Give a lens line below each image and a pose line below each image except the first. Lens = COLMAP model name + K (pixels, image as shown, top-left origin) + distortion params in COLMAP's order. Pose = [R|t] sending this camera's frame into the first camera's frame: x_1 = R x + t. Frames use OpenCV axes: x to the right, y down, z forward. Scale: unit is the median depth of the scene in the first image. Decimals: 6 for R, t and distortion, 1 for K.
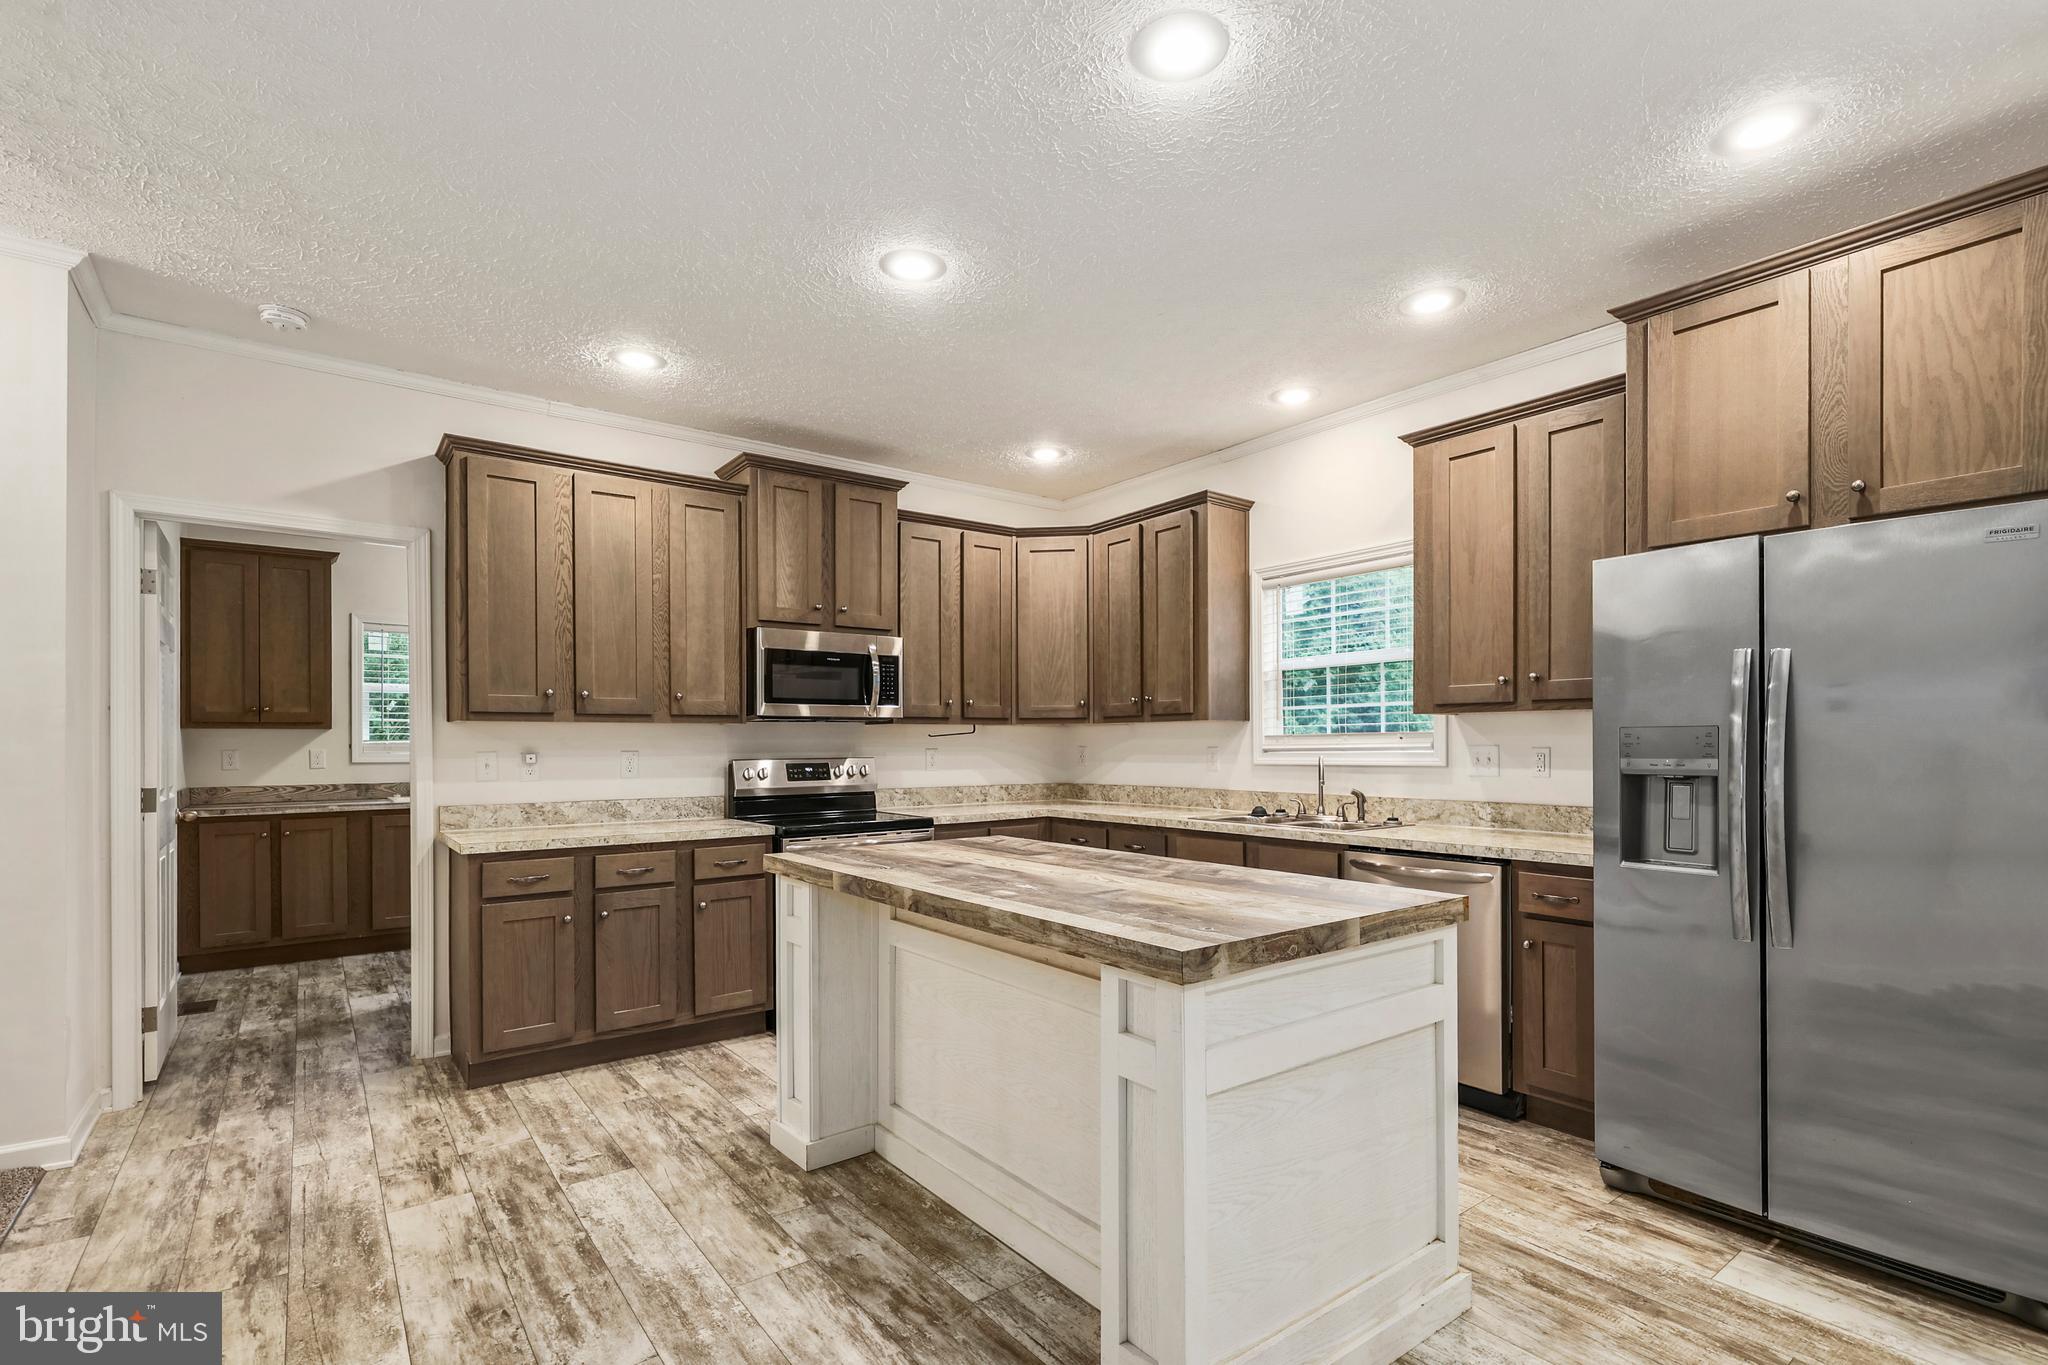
lens RADIAL K [[949.1, 0, 1094.8], [0, 949.1, 747.8], [0, 0, 1]] dist [-0.000461, 0.000846]
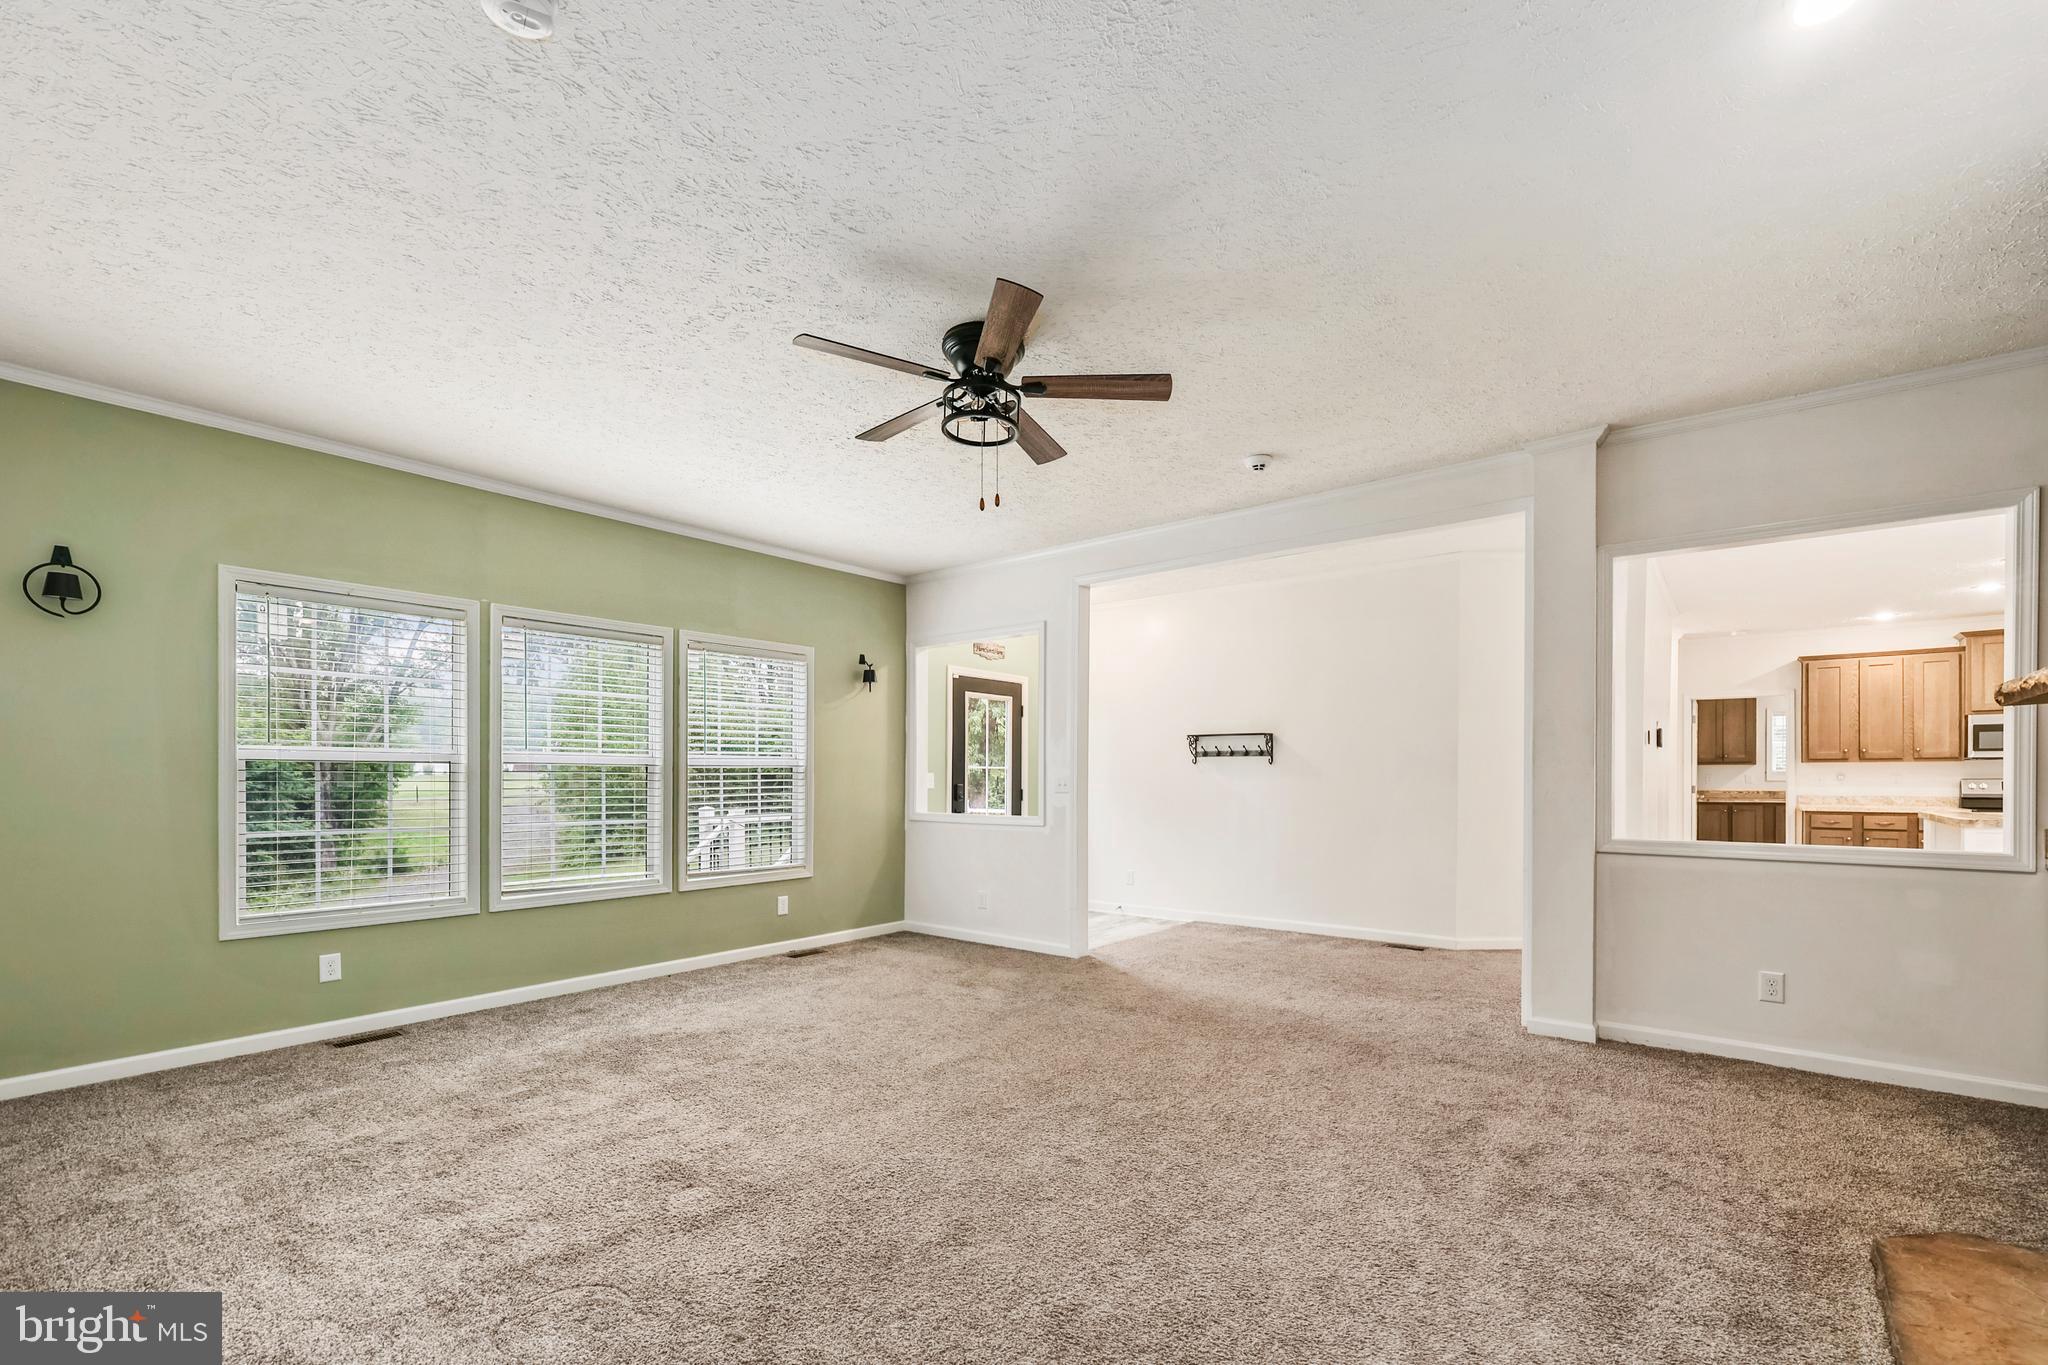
lens RADIAL K [[881.7, 0, 975.1], [0, 881.7, 778.4], [0, 0, 1]] dist [0.000414, 0.001283]
pose [[0.164234, 0.004248, -0.986412, 1.301639], [-0.005267, 0.999980, 0.003429, 0.018337], [0.986407, 0.004632, 0.164253, -1.591465]]
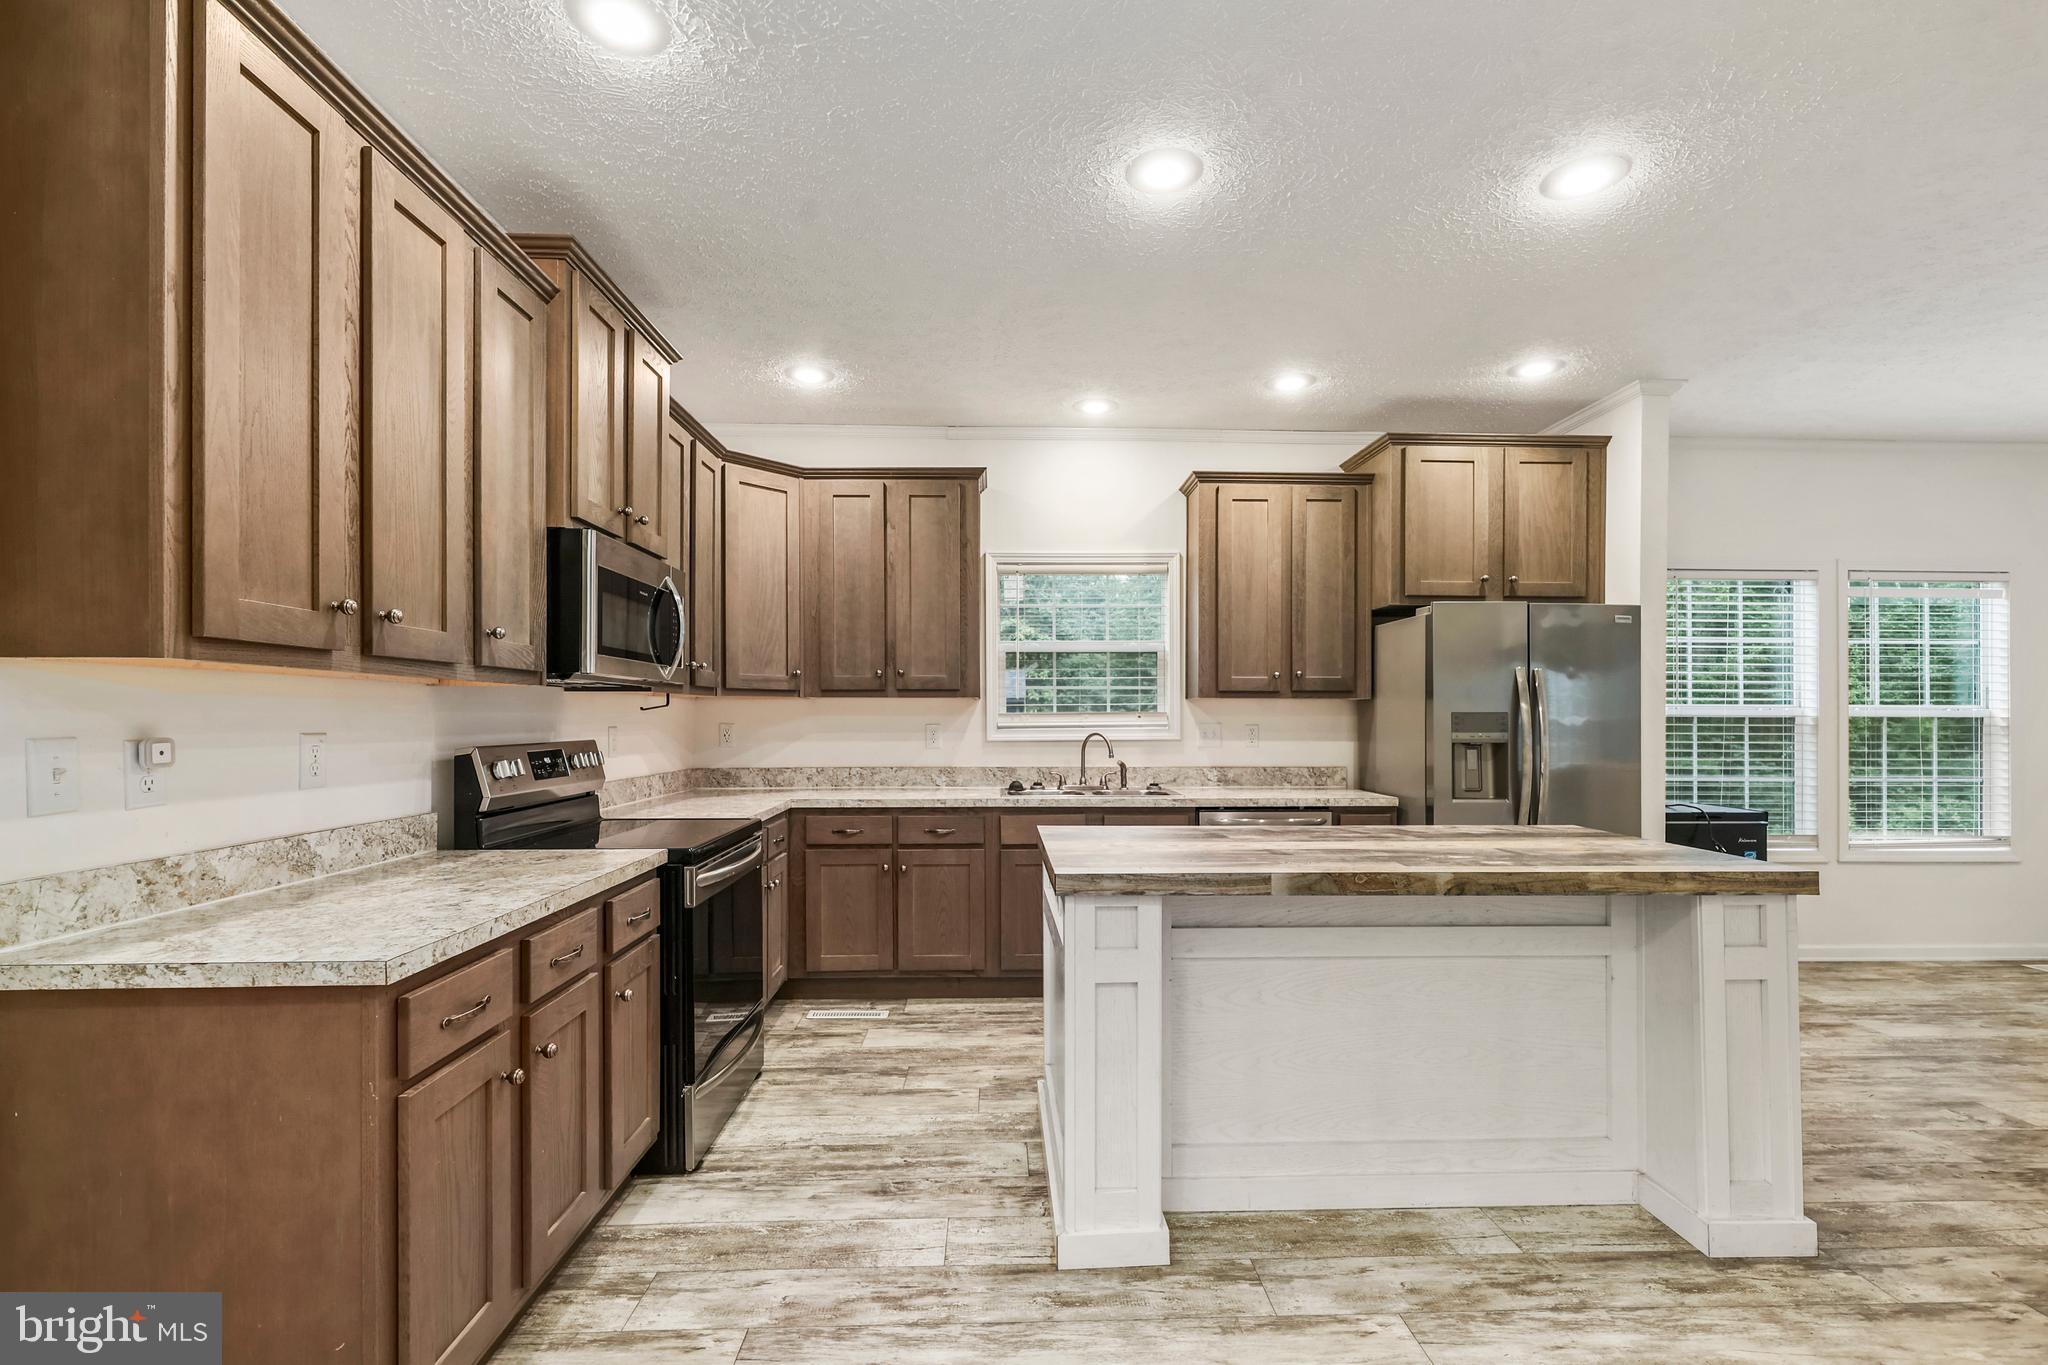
lens RADIAL K [[881.7, 0, 1026.9], [0, 881.7, 720.1], [0, 0, 1]] dist [0.000414, 0.001283]
pose [[0.606817, 0.003254, 0.794835, -0.667768], [-0.000936, 0.999994, -0.003379, -0.002448], [-0.794841, 0.001307, 0.606816, 0.451341]]
